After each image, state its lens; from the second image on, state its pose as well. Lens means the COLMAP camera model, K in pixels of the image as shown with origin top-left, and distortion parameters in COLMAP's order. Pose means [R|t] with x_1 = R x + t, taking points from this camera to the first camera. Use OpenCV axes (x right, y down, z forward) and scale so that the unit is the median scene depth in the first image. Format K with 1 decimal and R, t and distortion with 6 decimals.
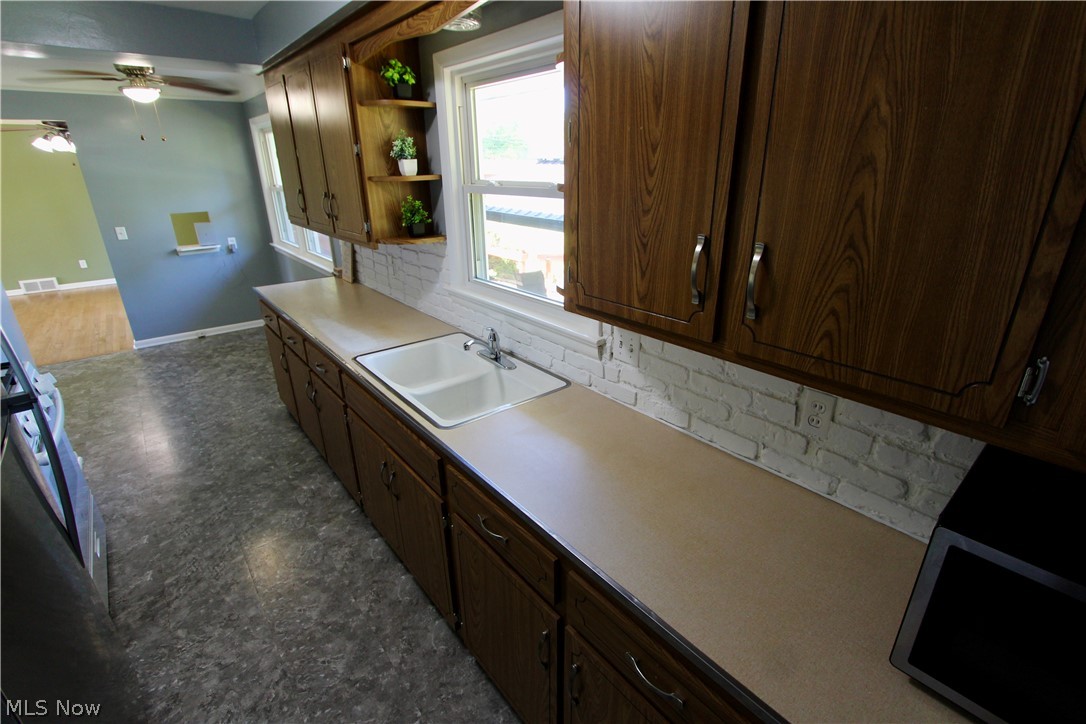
lens RADIAL K [[490.2, 0, 546.5], [0, 490.2, 377.0], [0, 0, 1]] dist [-0.009286, 0.000172]
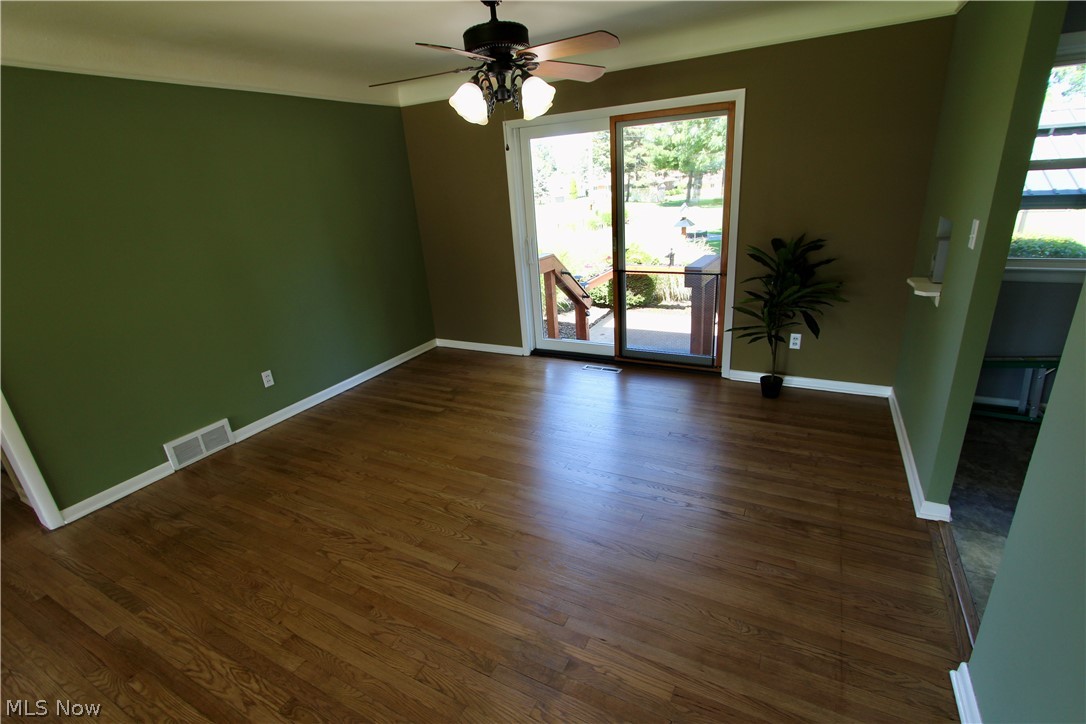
lens RADIAL K [[501.3, 0, 551.7], [0, 501.3, 363.8], [0, 0, 1]] dist [-0.017234, 0.003103]
pose [[0.920293, -0.184727, 0.344871, -0.880506], [0.209646, 0.977112, -0.036061, -0.173934], [-0.330316, 0.105488, 0.937957, 0.444343]]
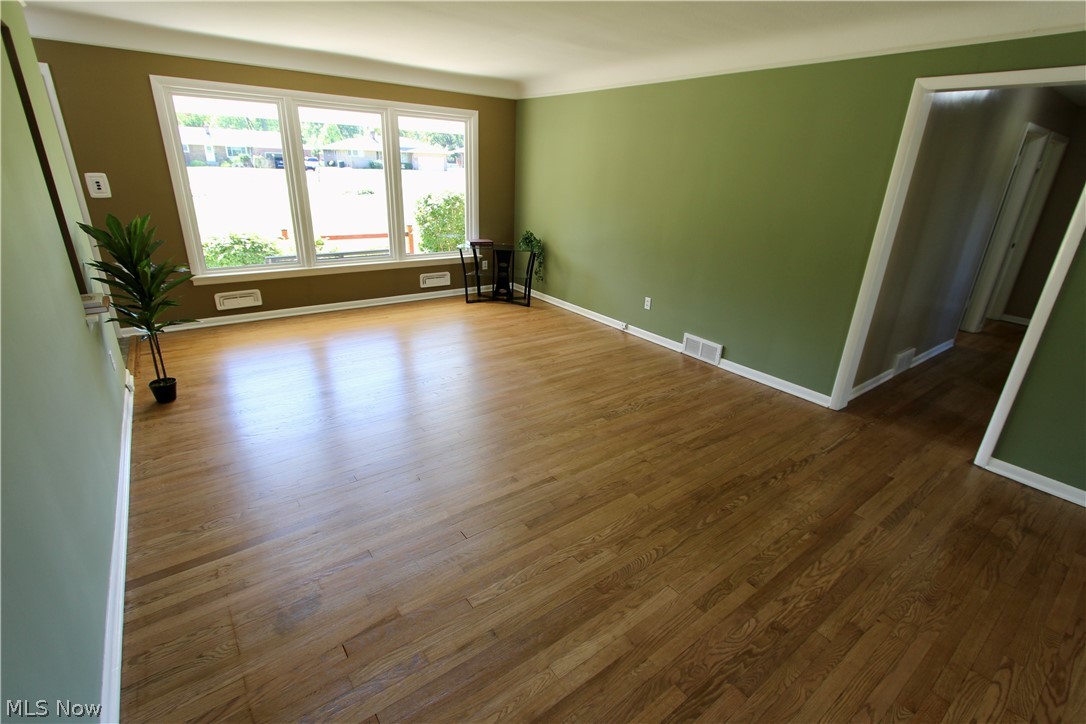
lens RADIAL K [[501.3, 0, 551.7], [0, 501.3, 363.8], [0, 0, 1]] dist [-0.017234, 0.003103]
pose [[-0.041951, 0.375230, -0.925982, -0.749957], [-0.441631, 0.824378, 0.354066, -0.204325], [0.896215, 0.423796, 0.131130, 0.519946]]
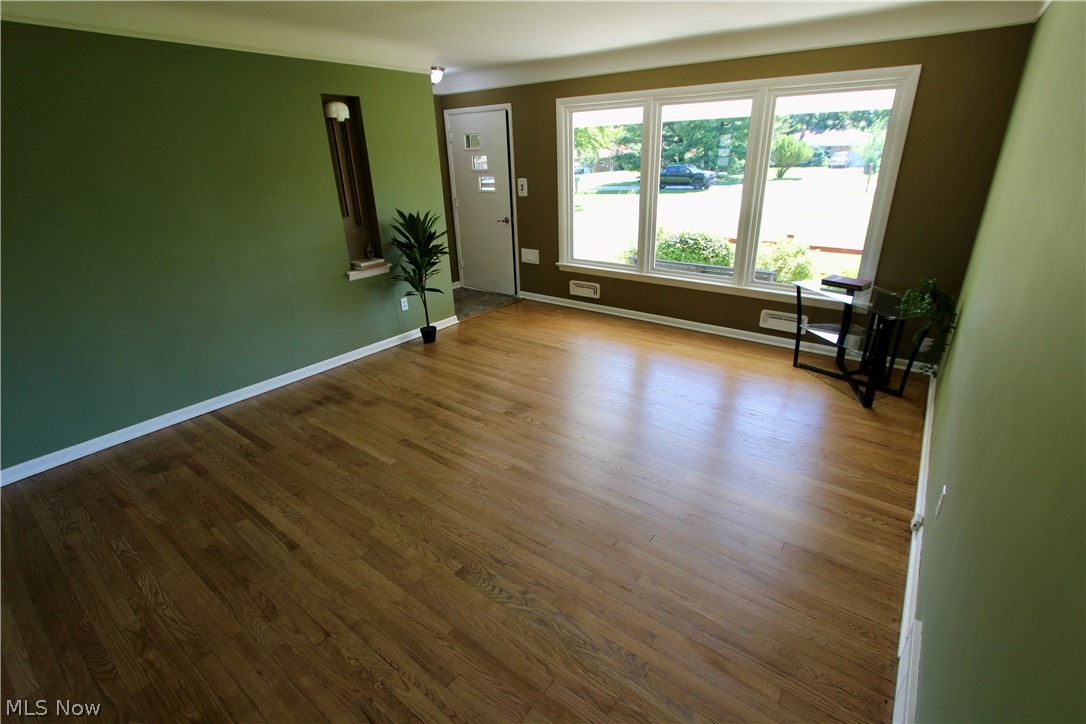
lens RADIAL K [[501.3, 0, 551.7], [0, 501.3, 363.8], [0, 0, 1]] dist [-0.017234, 0.003103]
pose [[-0.971950, 0.120655, -0.201879, -1.172091], [-0.063366, 0.692289, 0.718833, -0.317220], [0.226489, 0.711462, -0.665225, 0.768715]]
